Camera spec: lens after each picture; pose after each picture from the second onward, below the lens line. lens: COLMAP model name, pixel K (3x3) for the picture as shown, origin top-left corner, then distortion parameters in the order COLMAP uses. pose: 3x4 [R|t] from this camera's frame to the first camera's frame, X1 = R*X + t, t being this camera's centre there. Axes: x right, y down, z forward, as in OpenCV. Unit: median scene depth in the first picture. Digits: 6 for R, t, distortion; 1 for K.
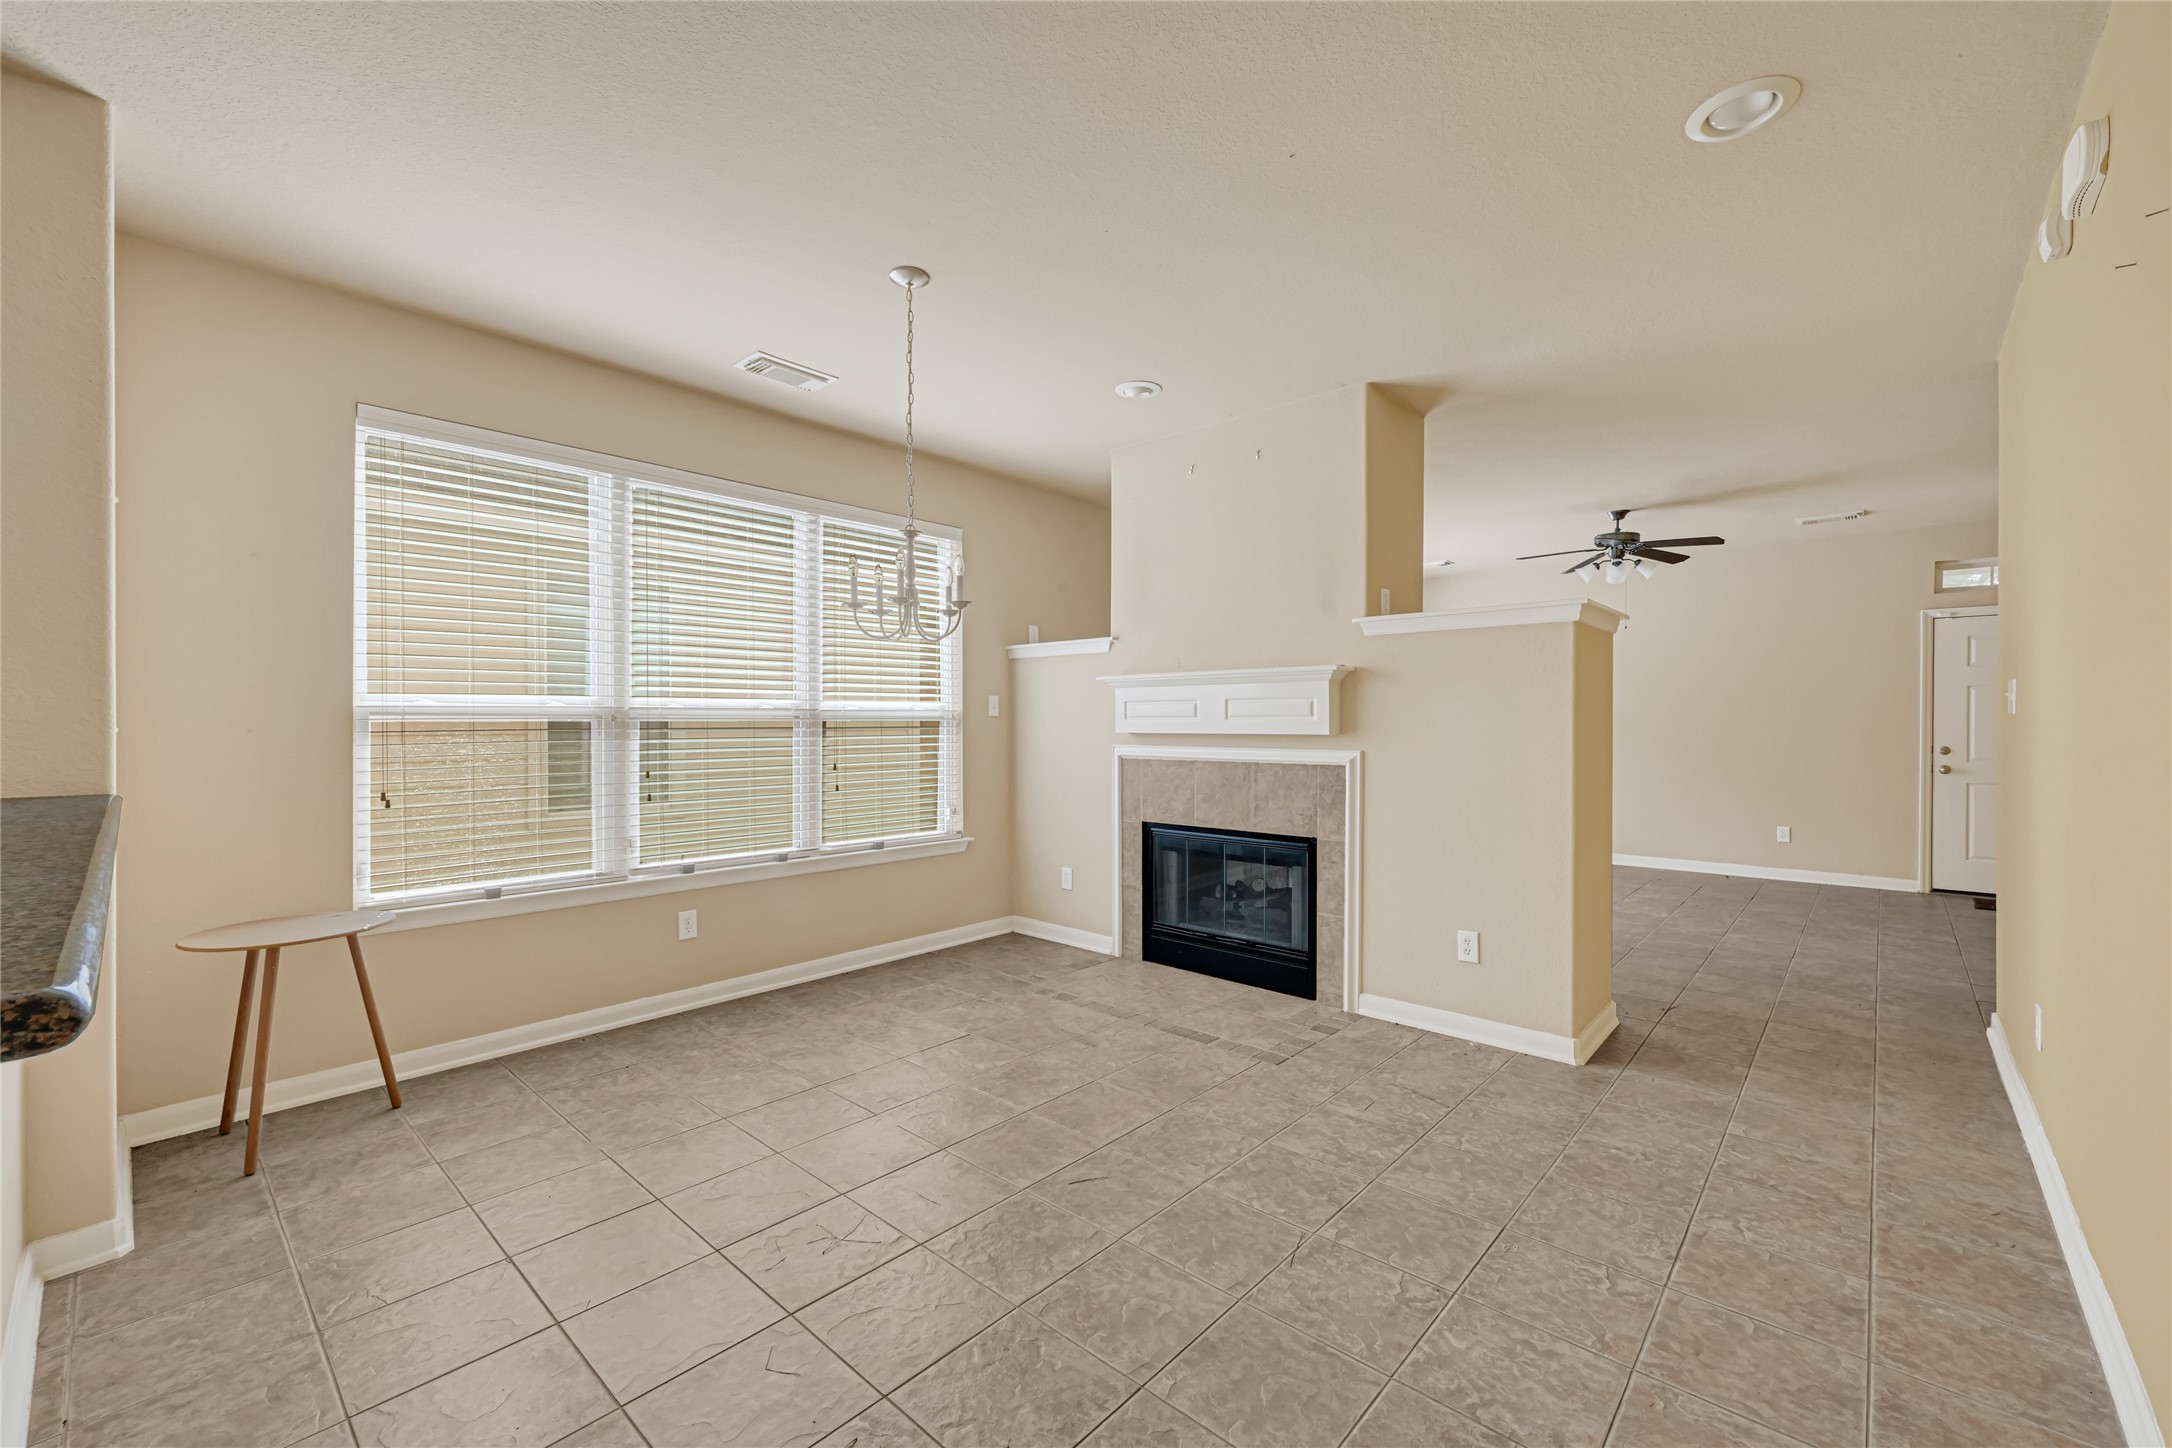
lens RADIAL K [[884.0, 0, 1089.6], [0, 884.0, 720.3], [0, 0, 1]] dist [-0.000192, 0.000054]
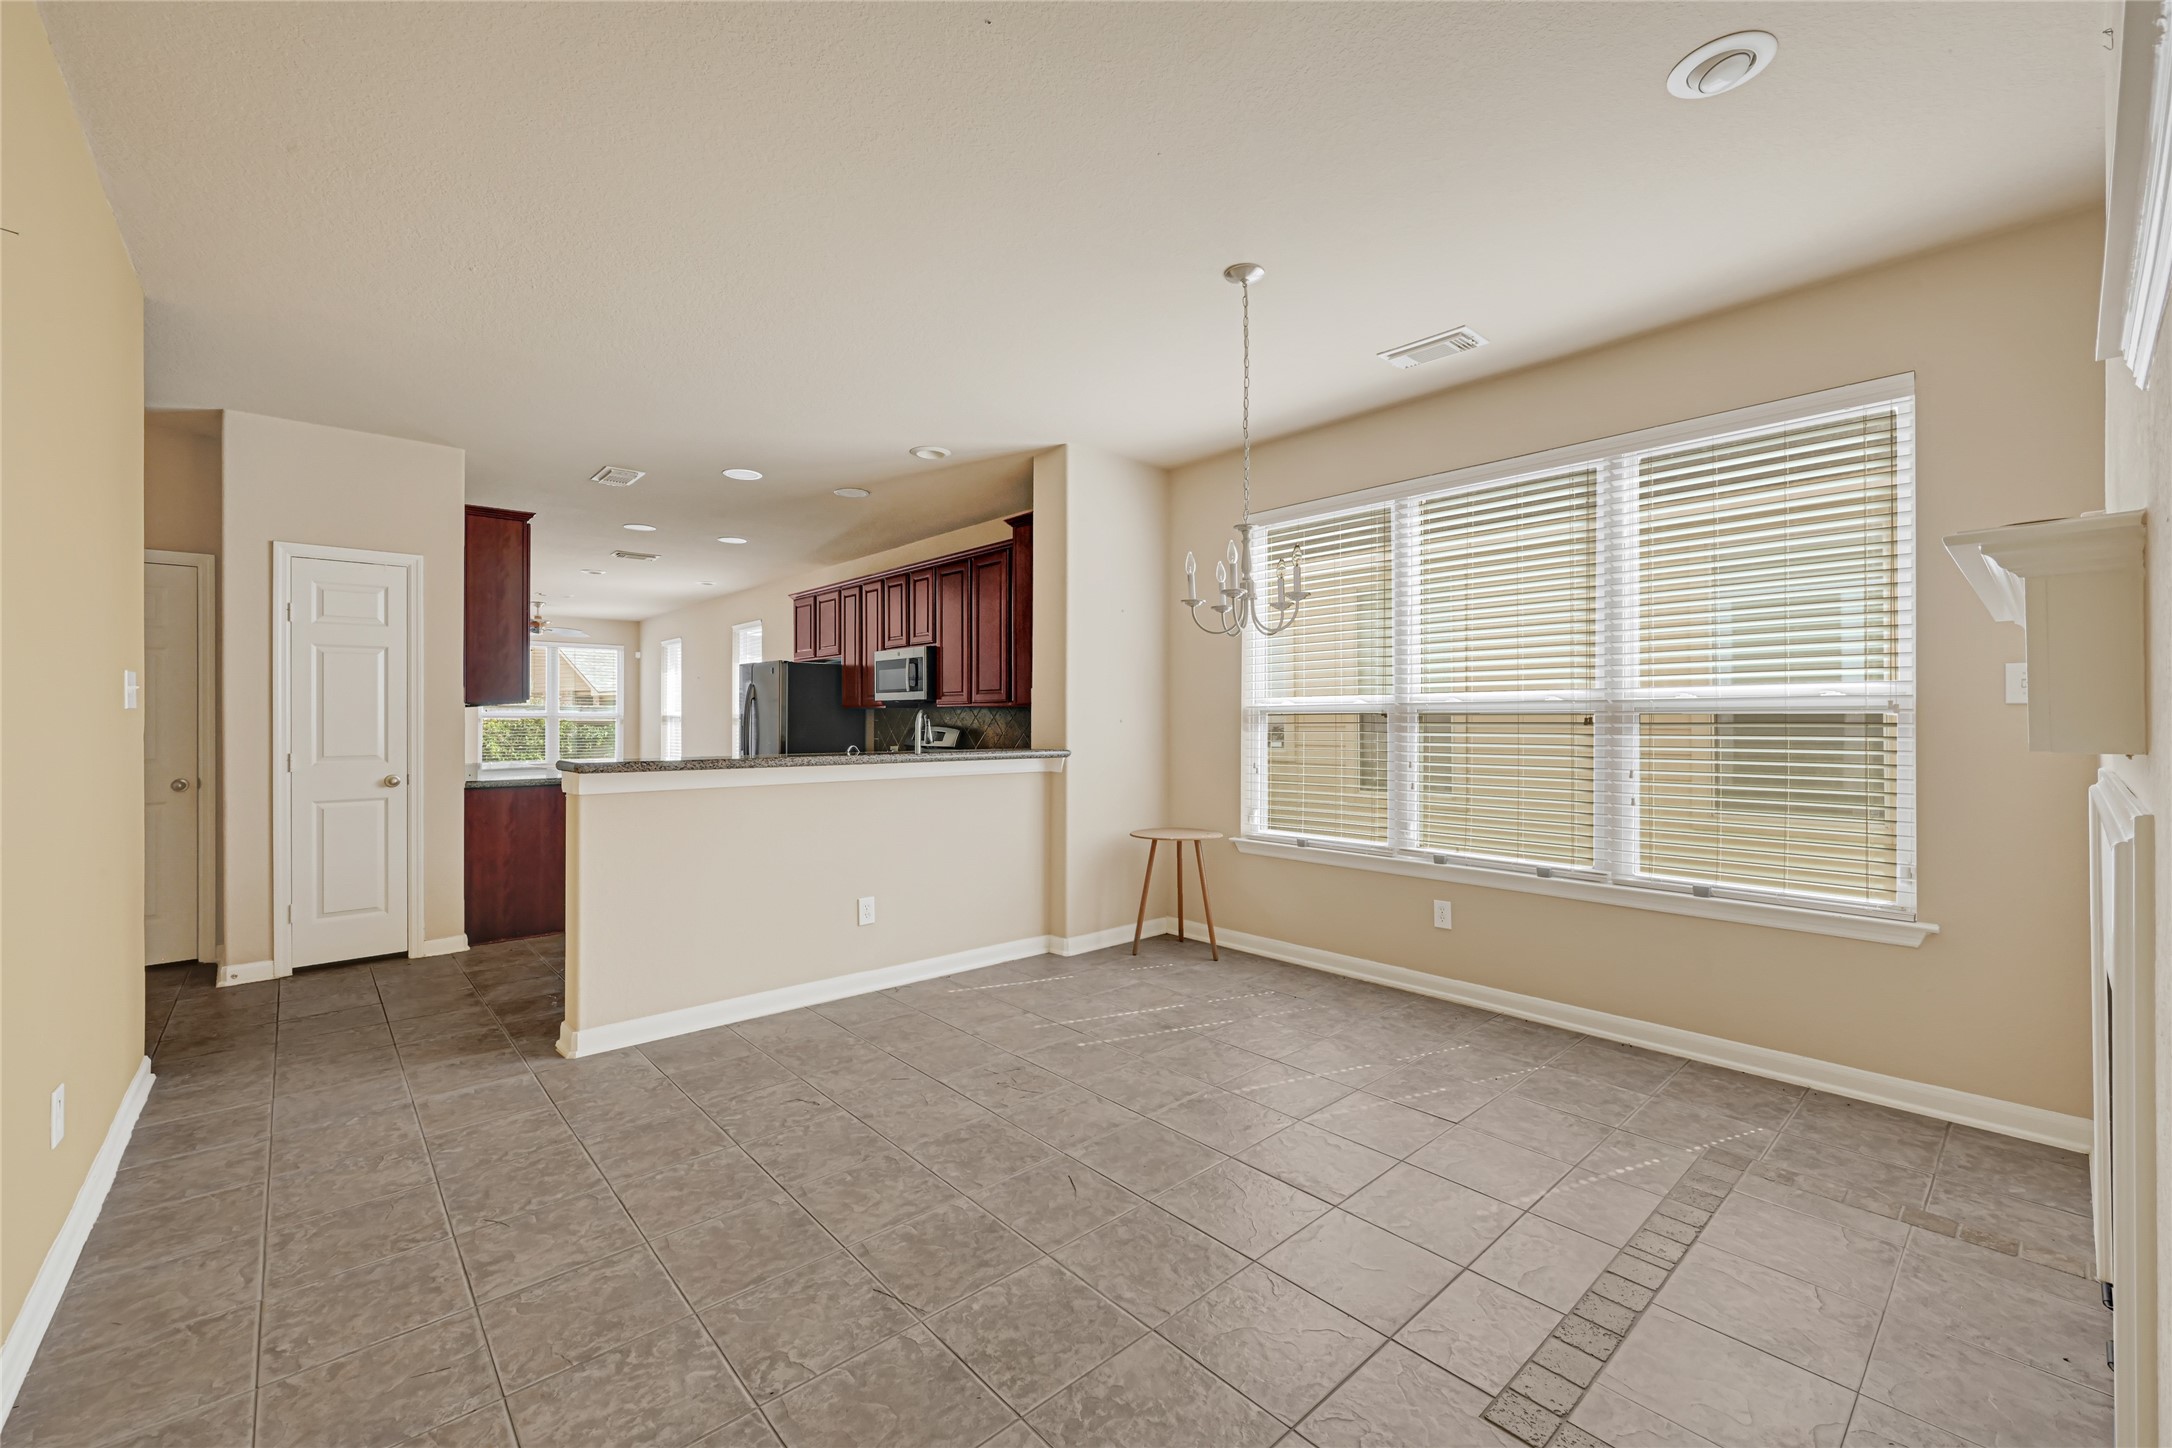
lens RADIAL K [[884.0, 0, 1089.6], [0, 884.0, 720.3], [0, 0, 1]] dist [-0.000192, 0.000054]
pose [[-0.106395, 0.002108, -0.994322, 0.739048], [0.004121, 0.999990, 0.001679, 0.004077], [0.994315, -0.003919, -0.106402, 0.861018]]
